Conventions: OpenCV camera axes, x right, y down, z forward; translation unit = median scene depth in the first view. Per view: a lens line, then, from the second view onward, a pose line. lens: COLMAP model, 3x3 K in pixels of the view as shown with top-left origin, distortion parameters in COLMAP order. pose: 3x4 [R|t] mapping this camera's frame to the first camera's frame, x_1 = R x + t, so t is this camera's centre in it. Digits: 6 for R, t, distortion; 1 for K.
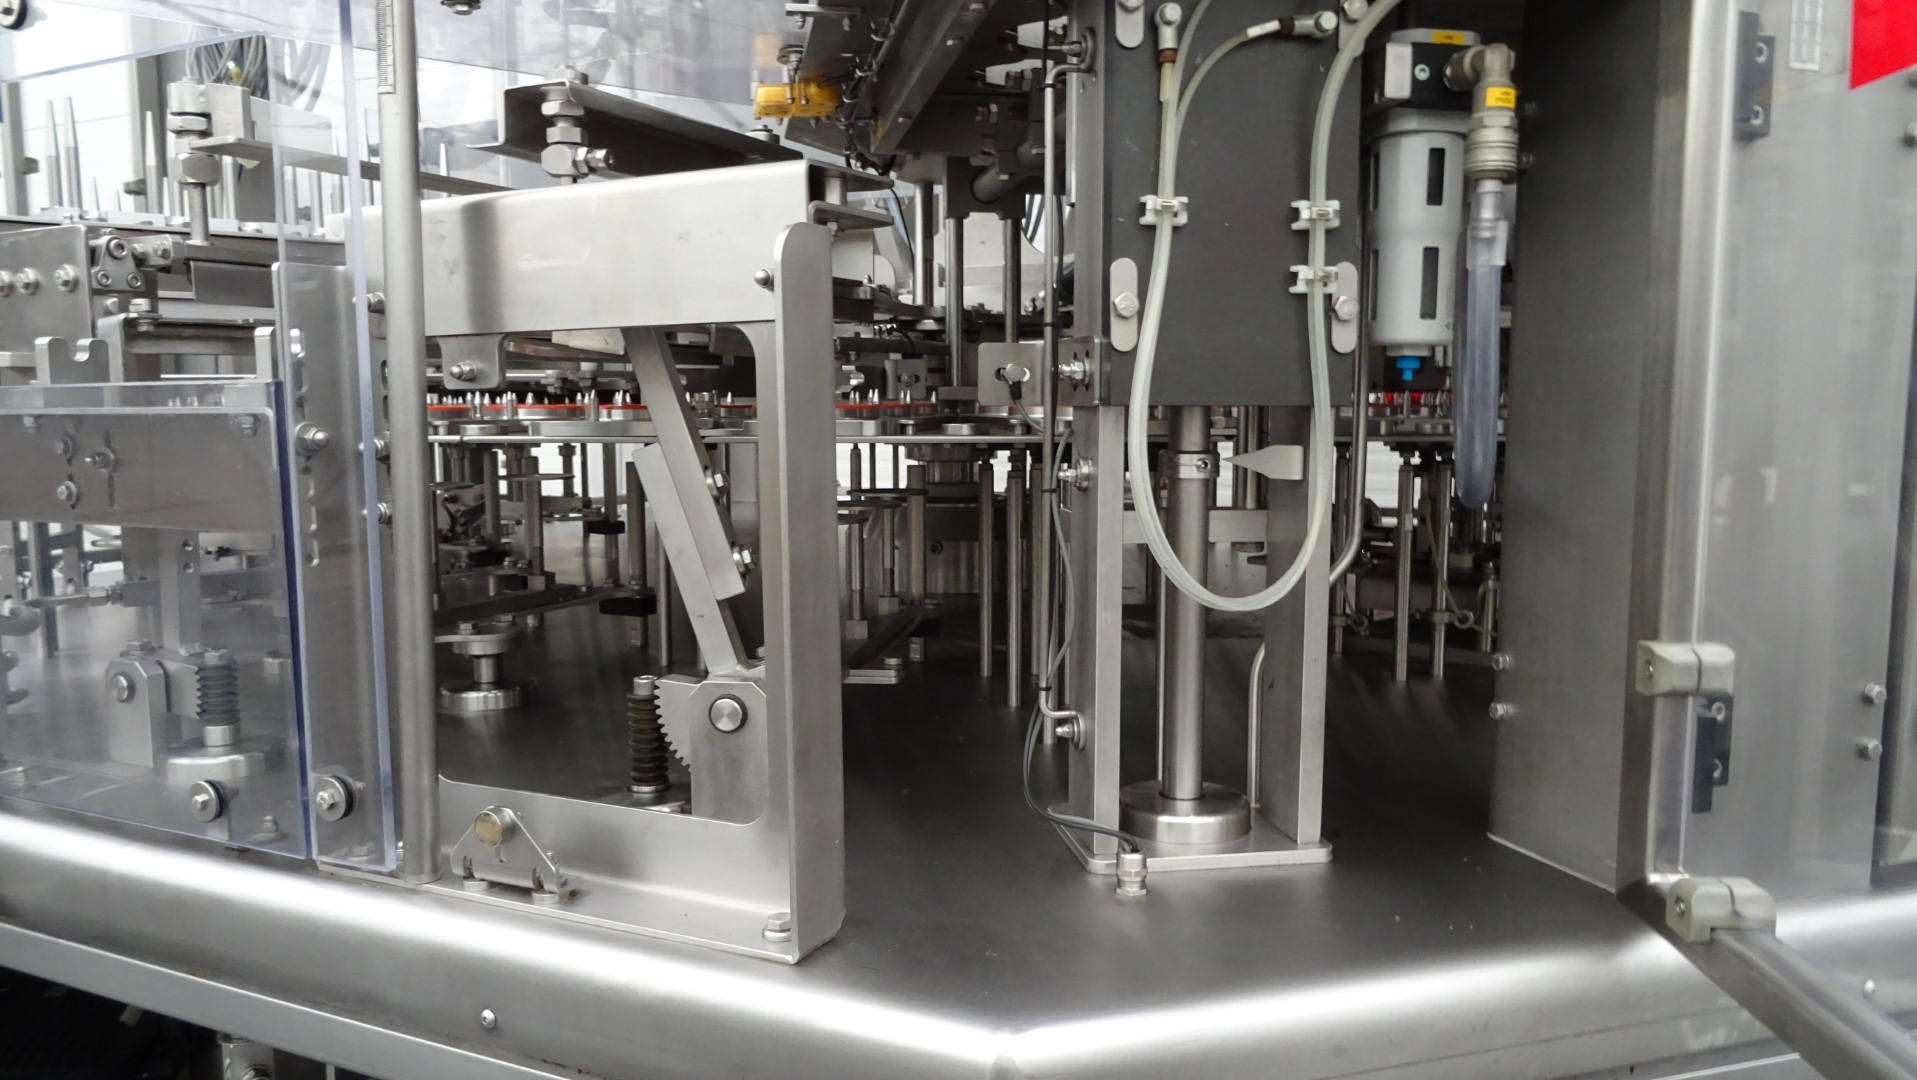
lens RADIAL K [[1403.2, 0, 971.7], [0, 1403.2, 538.7], [0, 0, 1]] dist [-0.000304, -0.004131]
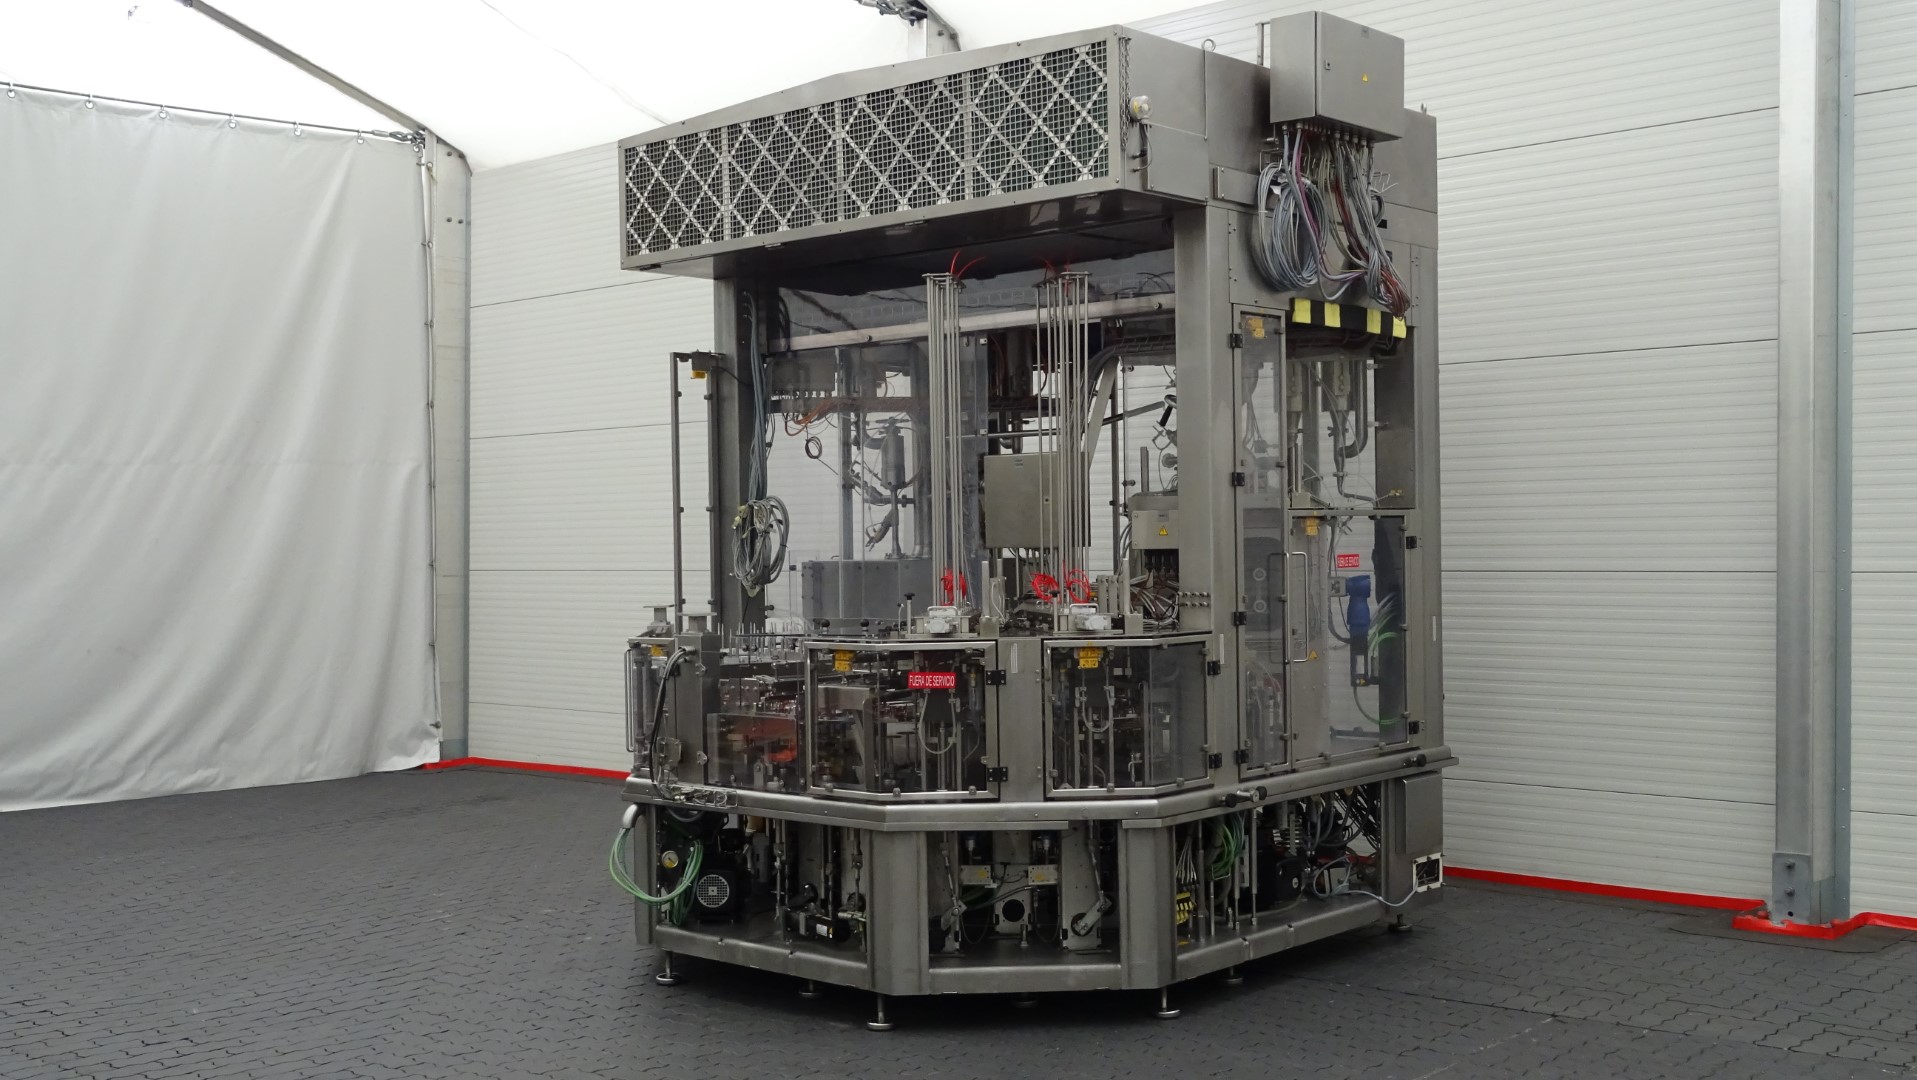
lens RADIAL K [[1972.5, 0, 958.5], [0, 1972.5, 540.0], [0, 0, 1]] dist [0.018809, 0.004718]
pose [[0.961770, -0.009648, -0.273687, 2.470390], [-0.016202, 0.995624, -0.092034, -0.082178], [0.273377, 0.092950, 0.957406, -6.899631]]
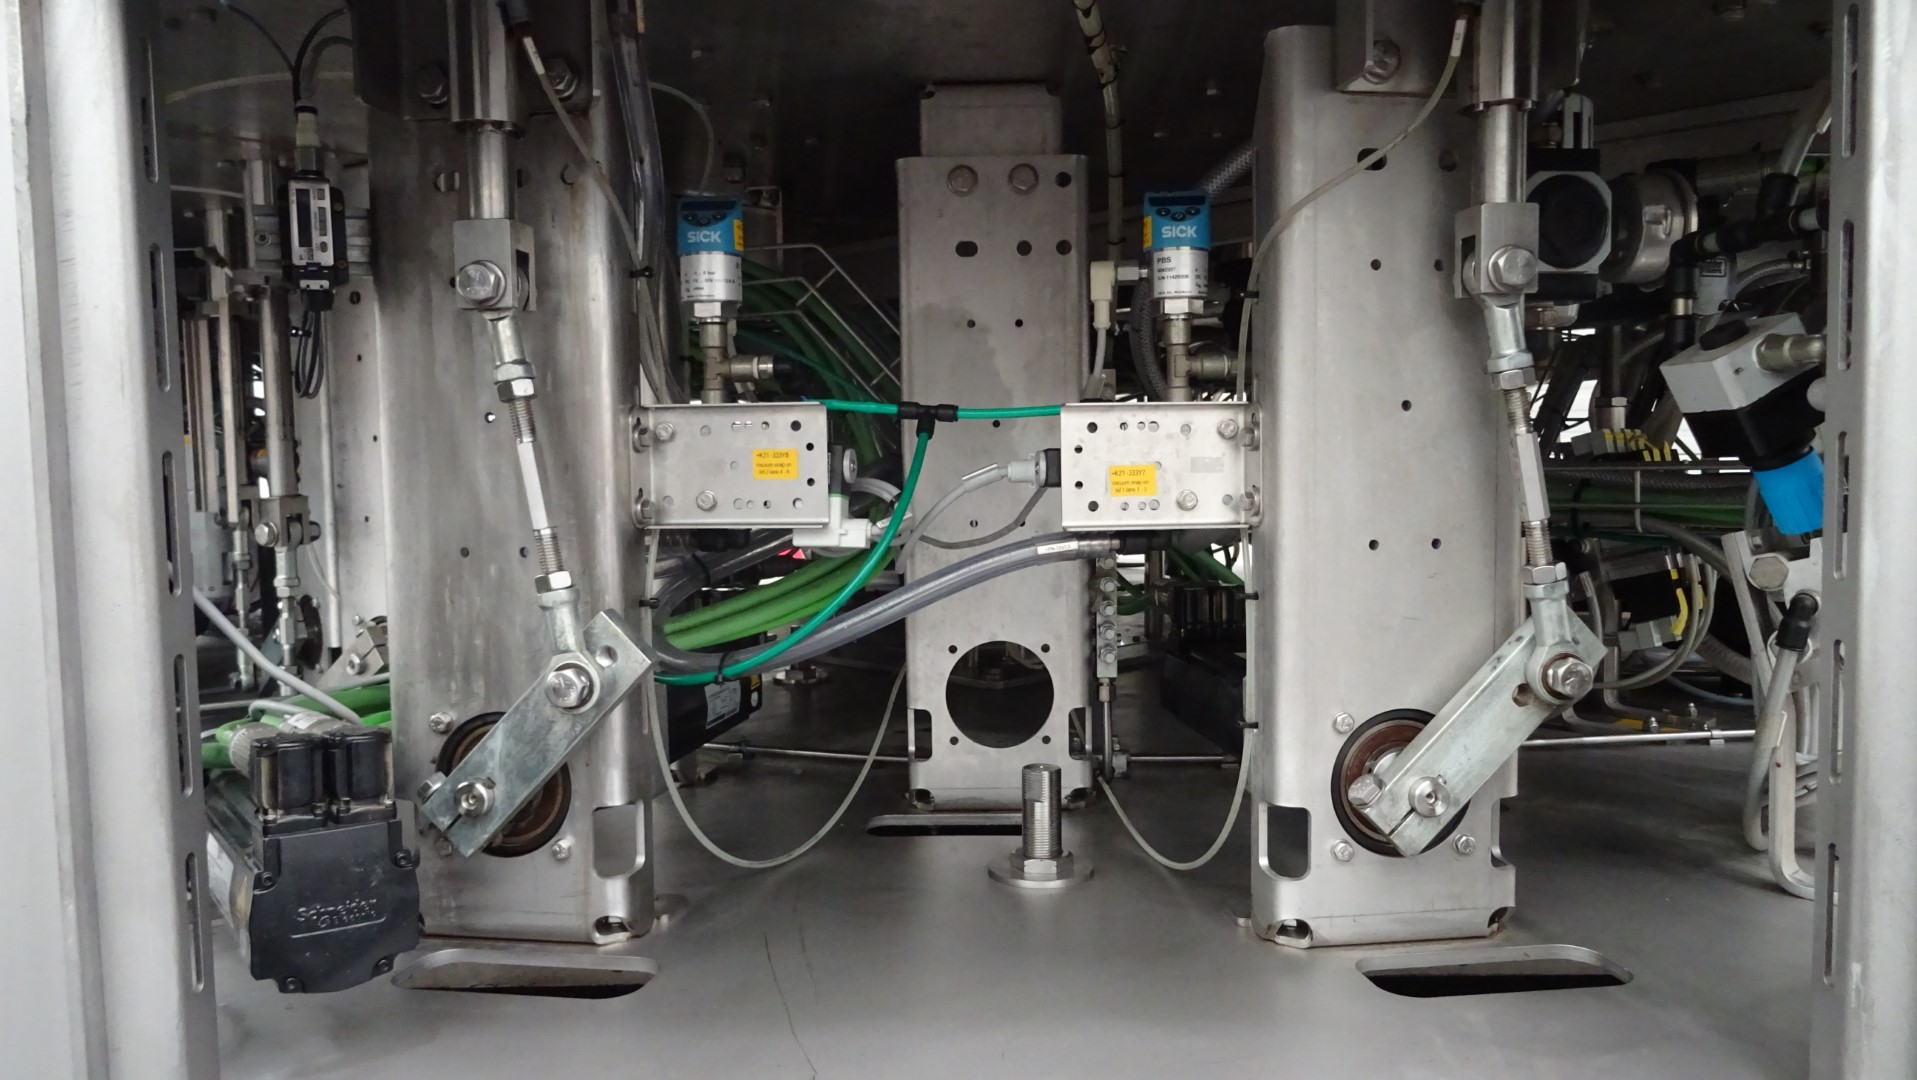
lens RADIAL K [[1403.2, 0, 971.7], [0, 1403.2, 538.7], [0, 0, 1]] dist [-0.000304, -0.004131]
pose [[0.943745, 0.016589, -0.330258, 0.725793], [-0.026756, 0.999297, -0.026263, 0.623862], [0.329590, 0.033622, 0.943525, 0.335377]]
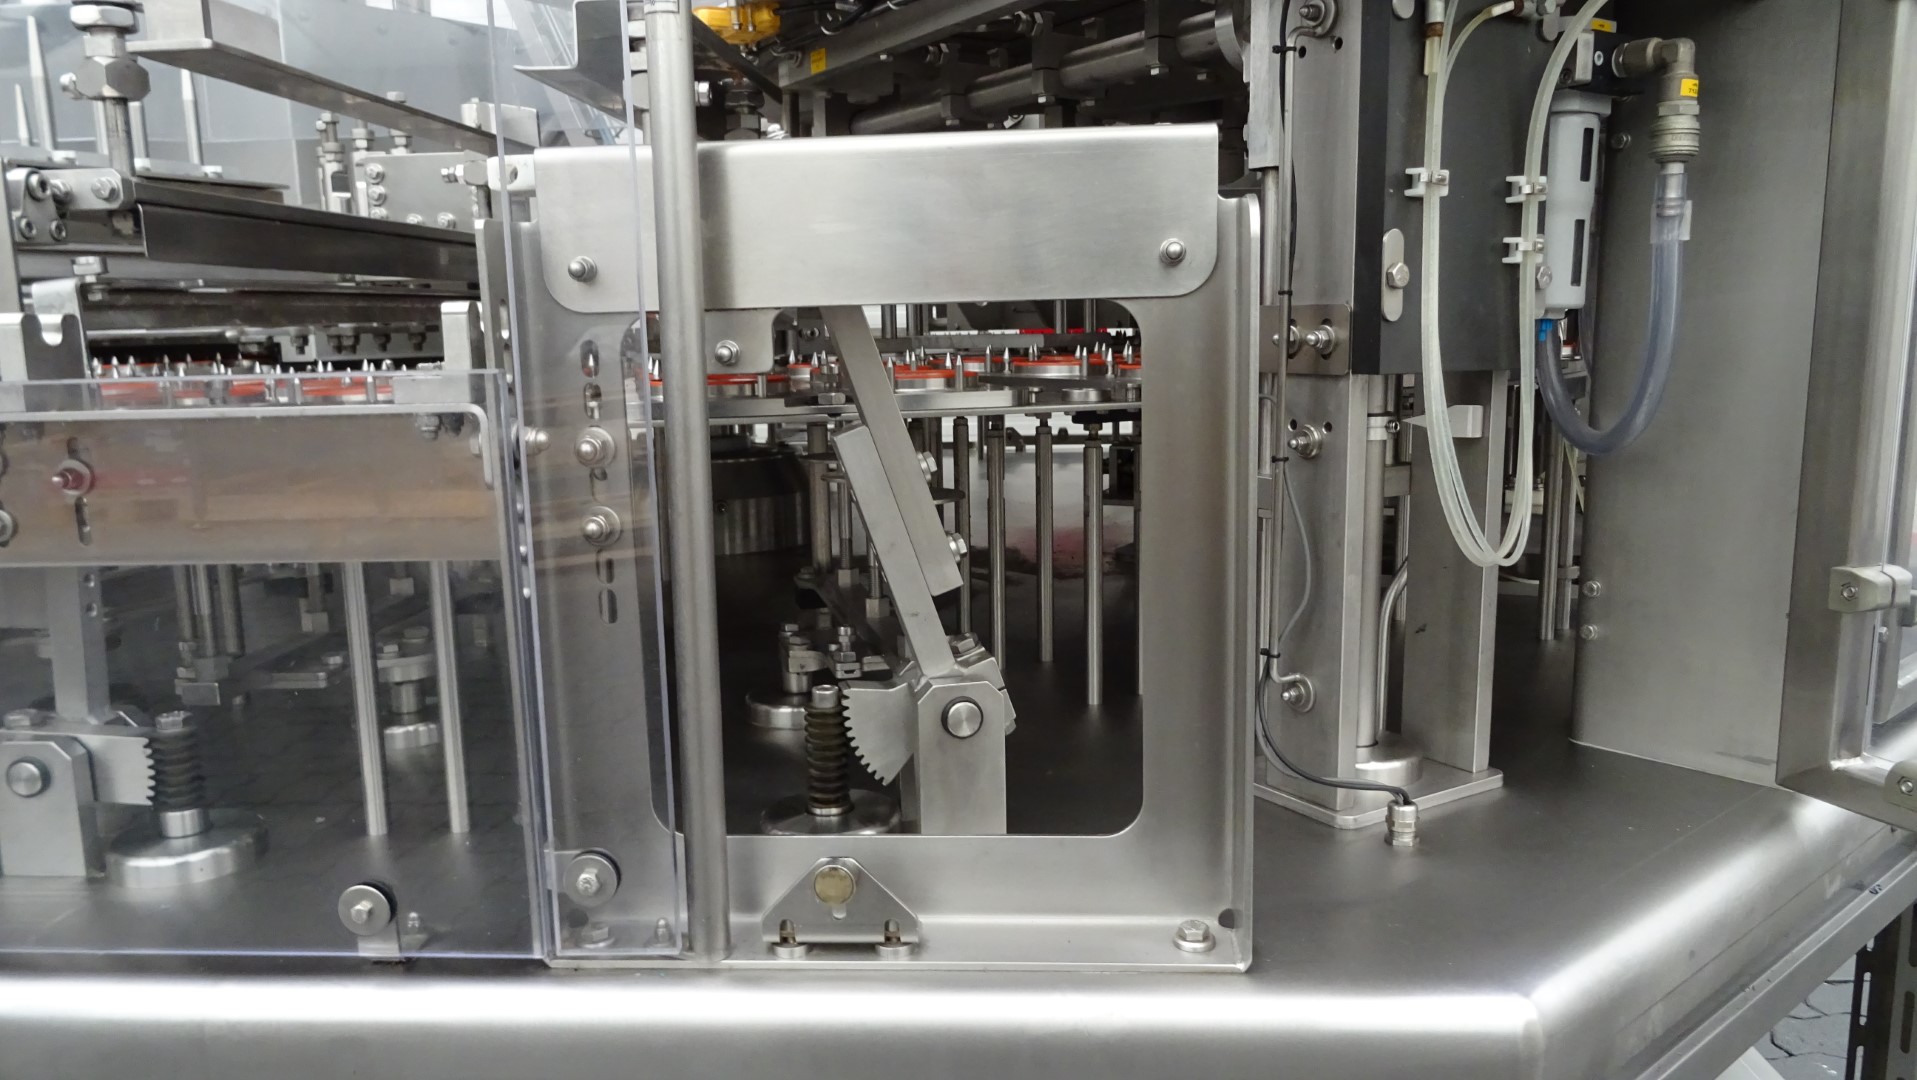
lens RADIAL K [[1386.3, 0, 1013.5], [0, 1386.3, 543.3], [0, 0, 1]] dist [0.008617, -0.002922]
pose [[0.923122, -0.074037, 0.377312, -0.492398], [0.052992, 0.996420, 0.065870, -0.049618], [-0.380838, -0.040811, 0.923741, 0.152954]]
